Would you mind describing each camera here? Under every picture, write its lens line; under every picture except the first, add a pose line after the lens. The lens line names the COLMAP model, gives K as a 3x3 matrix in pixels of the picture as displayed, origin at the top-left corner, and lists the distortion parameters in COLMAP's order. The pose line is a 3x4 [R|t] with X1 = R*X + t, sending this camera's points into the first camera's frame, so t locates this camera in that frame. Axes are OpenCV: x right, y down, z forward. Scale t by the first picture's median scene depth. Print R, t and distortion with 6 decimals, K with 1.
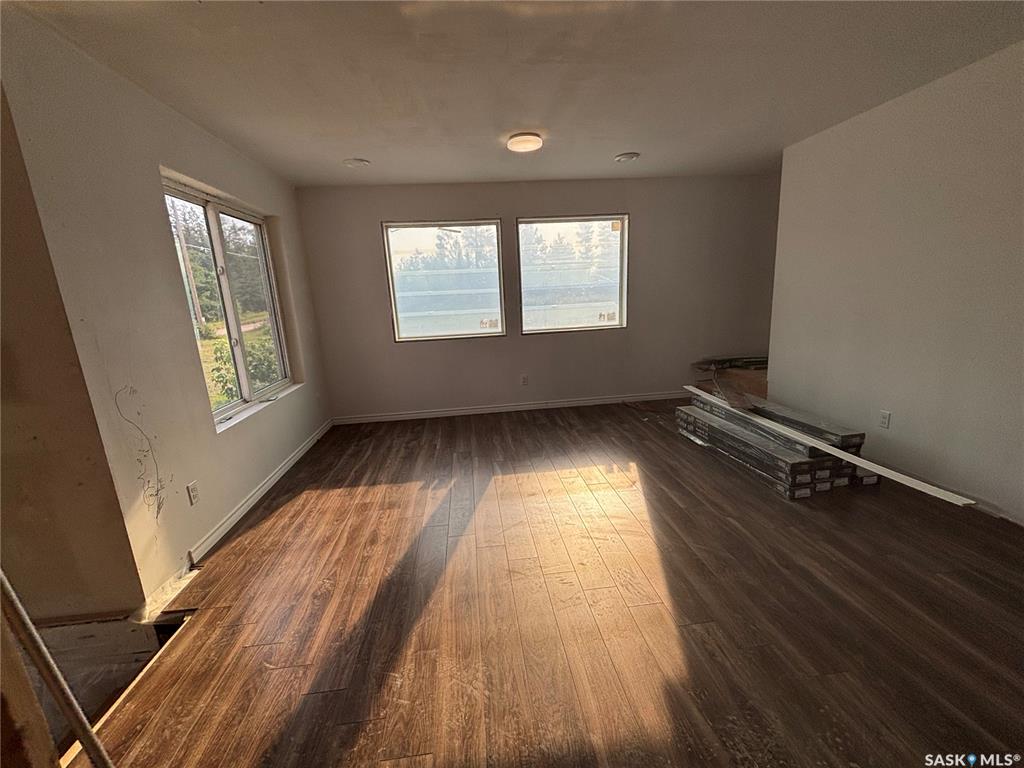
lens RADIAL K [[414.5, 0, 504.7], [0, 414.5, 393.4], [0, 0, 1]] dist [0.005724, 0.000469]
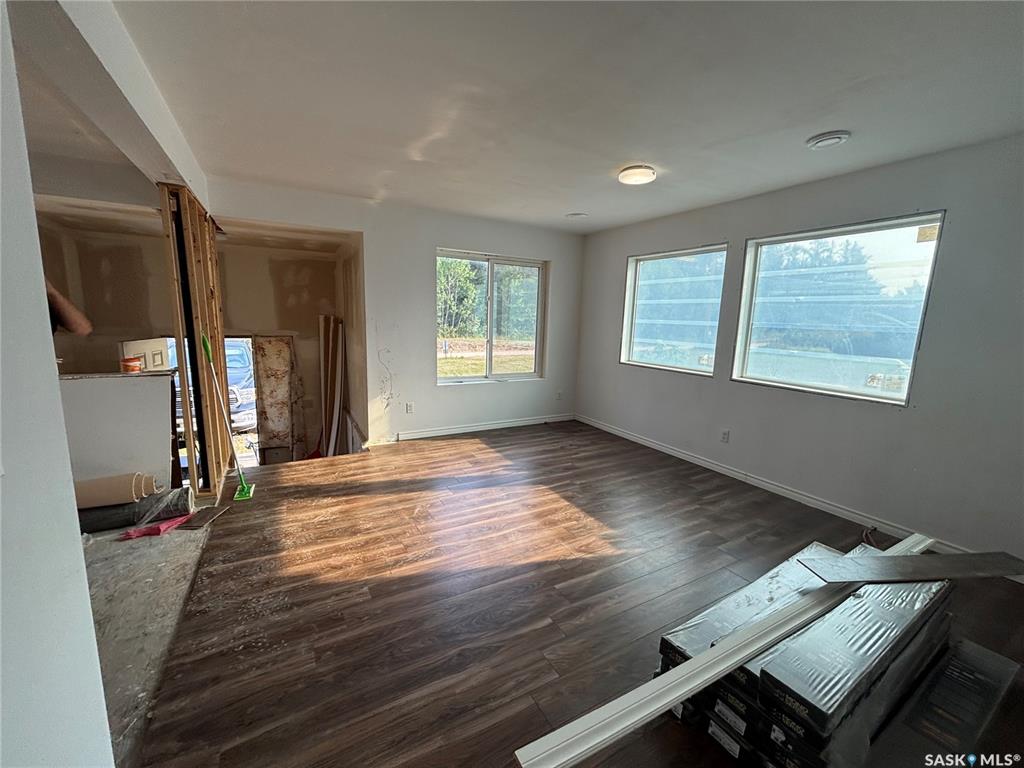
lens RADIAL K [[414.5, 0, 511.5], [0, 414.5, 389.9], [0, 0, 1]] dist [0.005724, 0.000469]
pose [[0.392070, 0.223607, -0.892346, 0.781655], [-0.270001, 0.955260, 0.120742, -0.137466], [0.879421, 0.193595, 0.434903, 0.352760]]
